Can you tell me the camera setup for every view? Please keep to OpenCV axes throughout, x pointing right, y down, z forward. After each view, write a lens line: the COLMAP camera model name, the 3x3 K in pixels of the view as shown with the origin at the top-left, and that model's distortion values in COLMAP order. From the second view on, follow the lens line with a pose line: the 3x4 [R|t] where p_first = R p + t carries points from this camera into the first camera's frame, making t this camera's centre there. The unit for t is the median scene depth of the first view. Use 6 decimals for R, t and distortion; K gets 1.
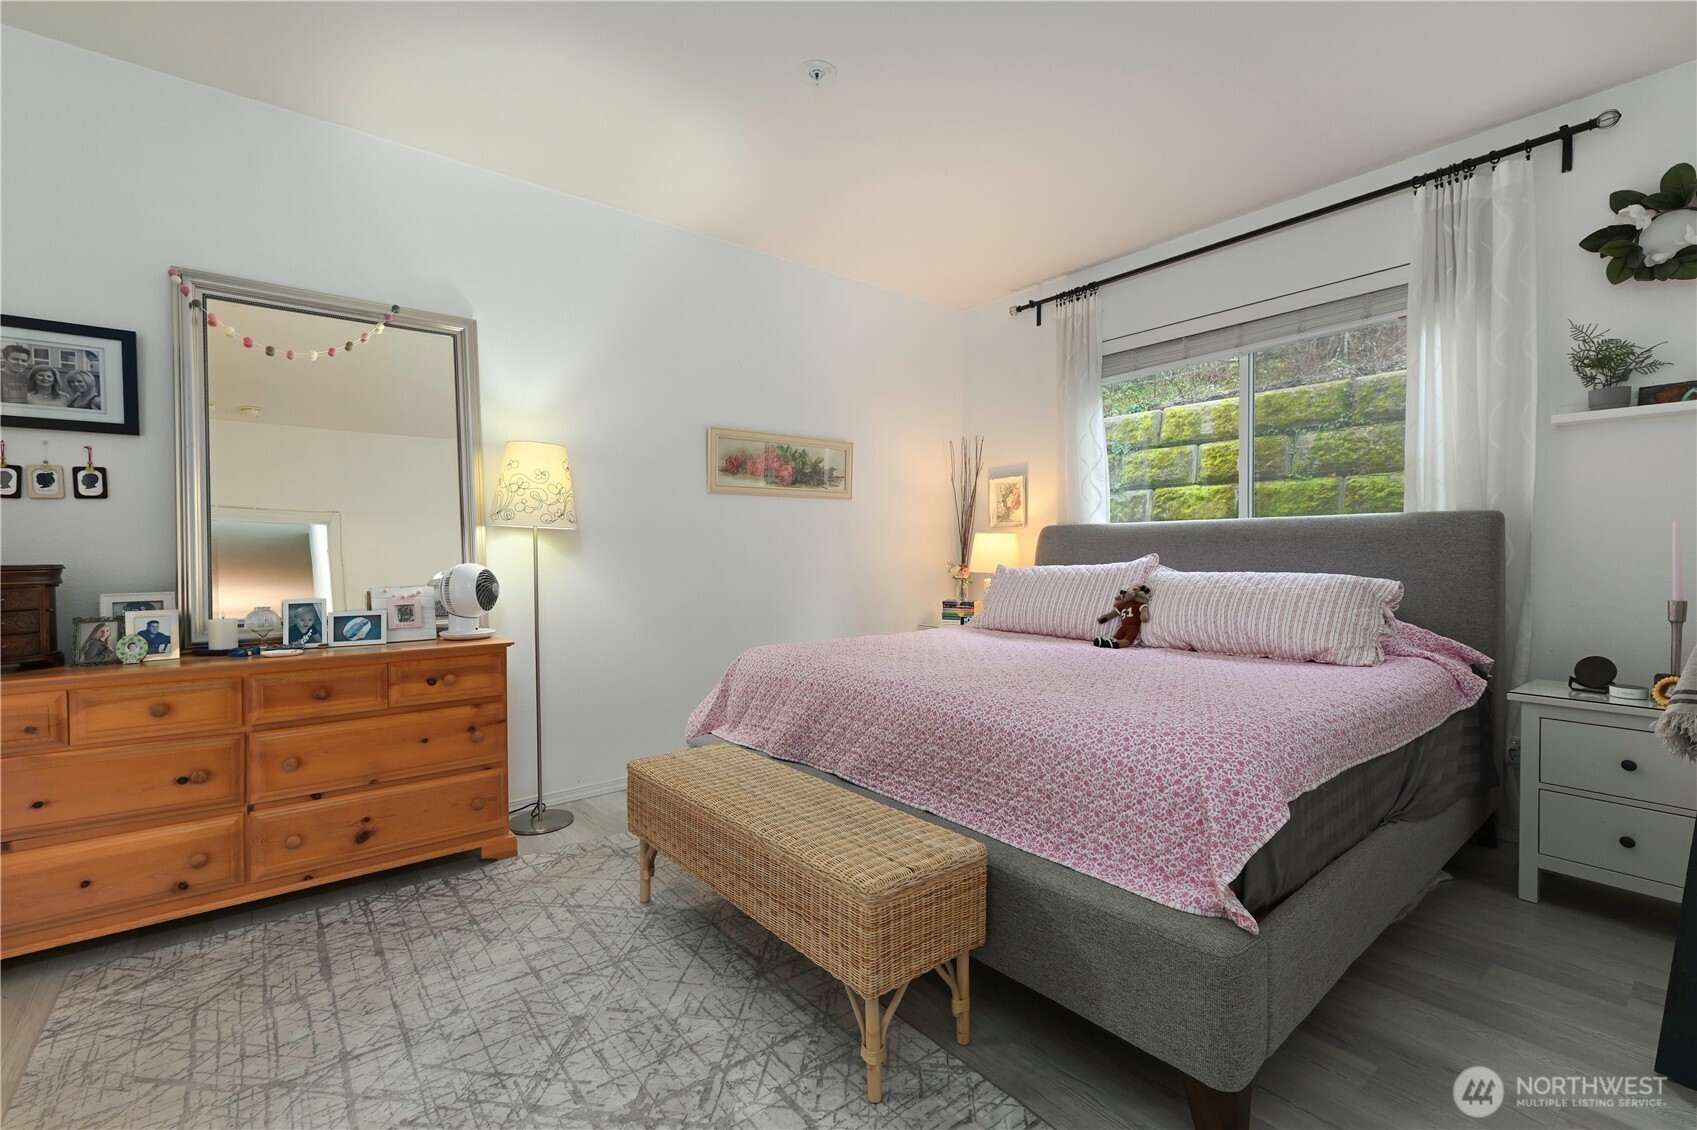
lens RADIAL K [[707.9, 0, 846.9], [0, 707.9, 559.7], [0, 0, 1]] dist [0.001783, 0.000021]
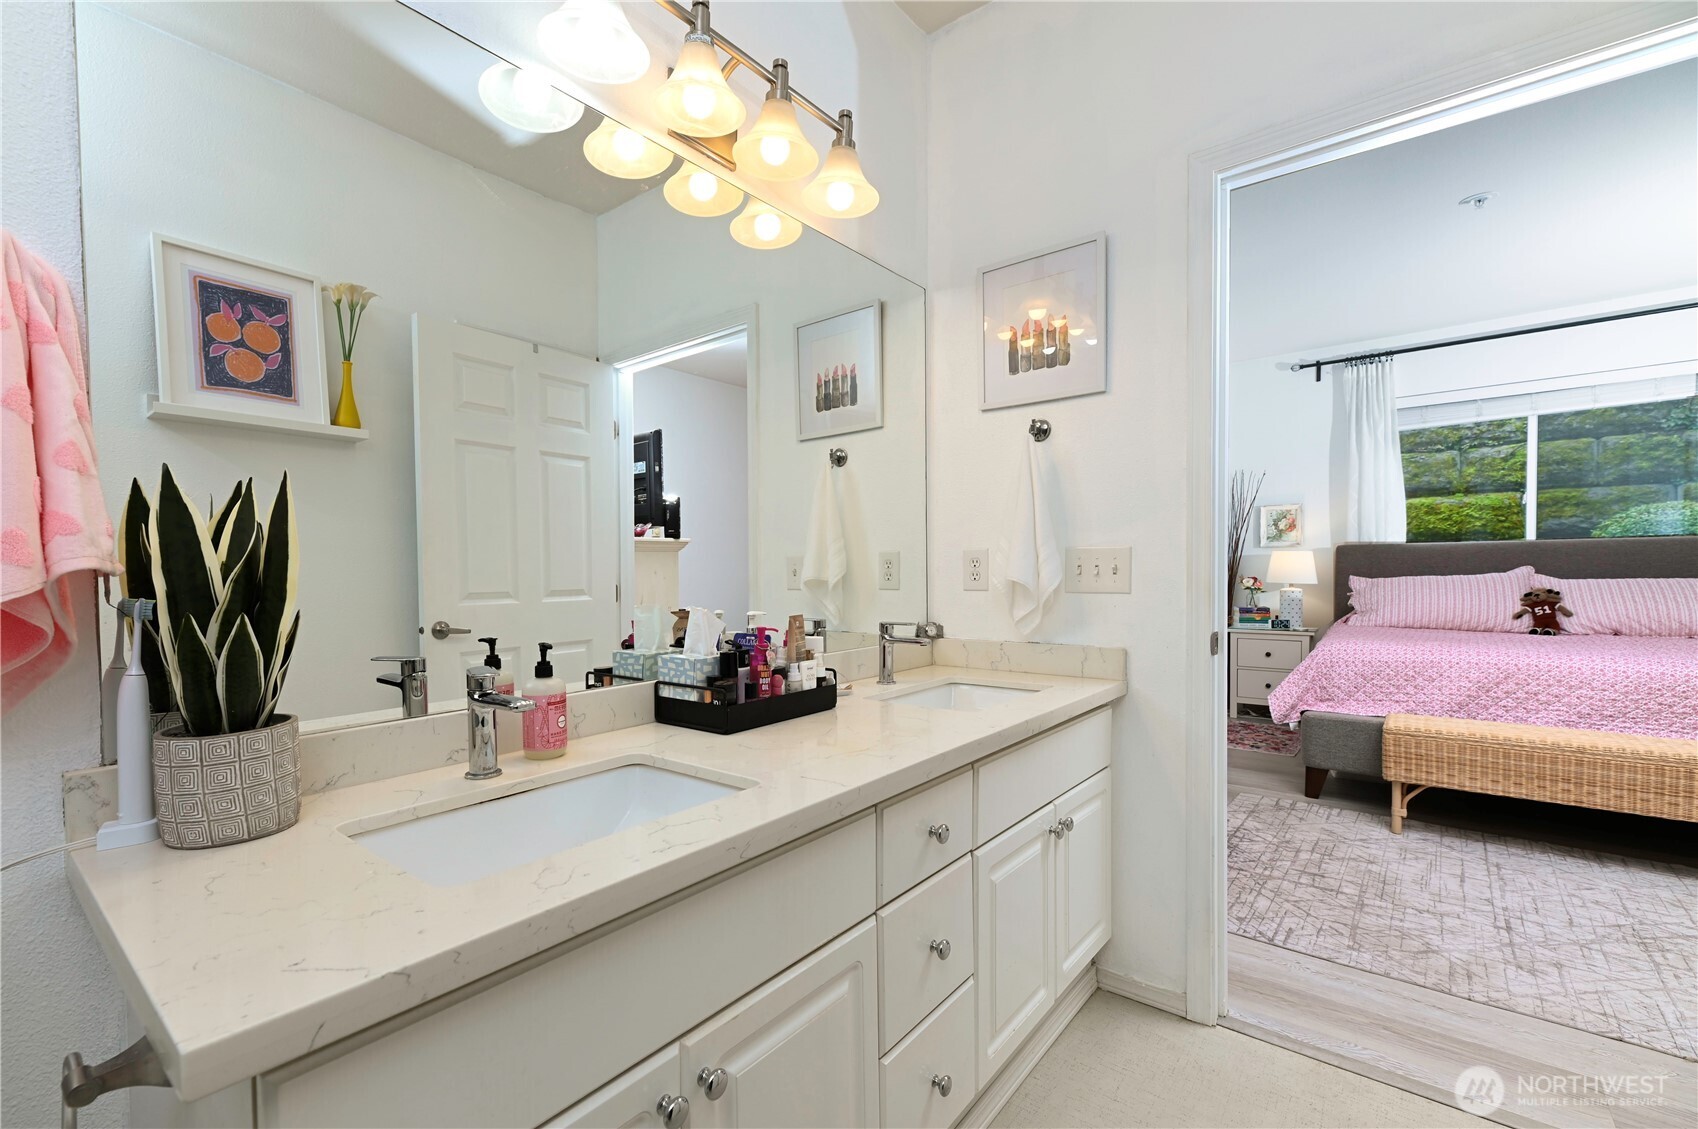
lens RADIAL K [[686.5, 0, 857.6], [0, 686.5, 590.1], [0, 0, 1]] dist [0.011386, -0.000340]
pose [[0.980339, -0.008282, 0.197148, -1.080421], [0.005151, 0.999852, 0.016390, 0.009166], [-0.197255, -0.015052, 0.980237, -0.026871]]
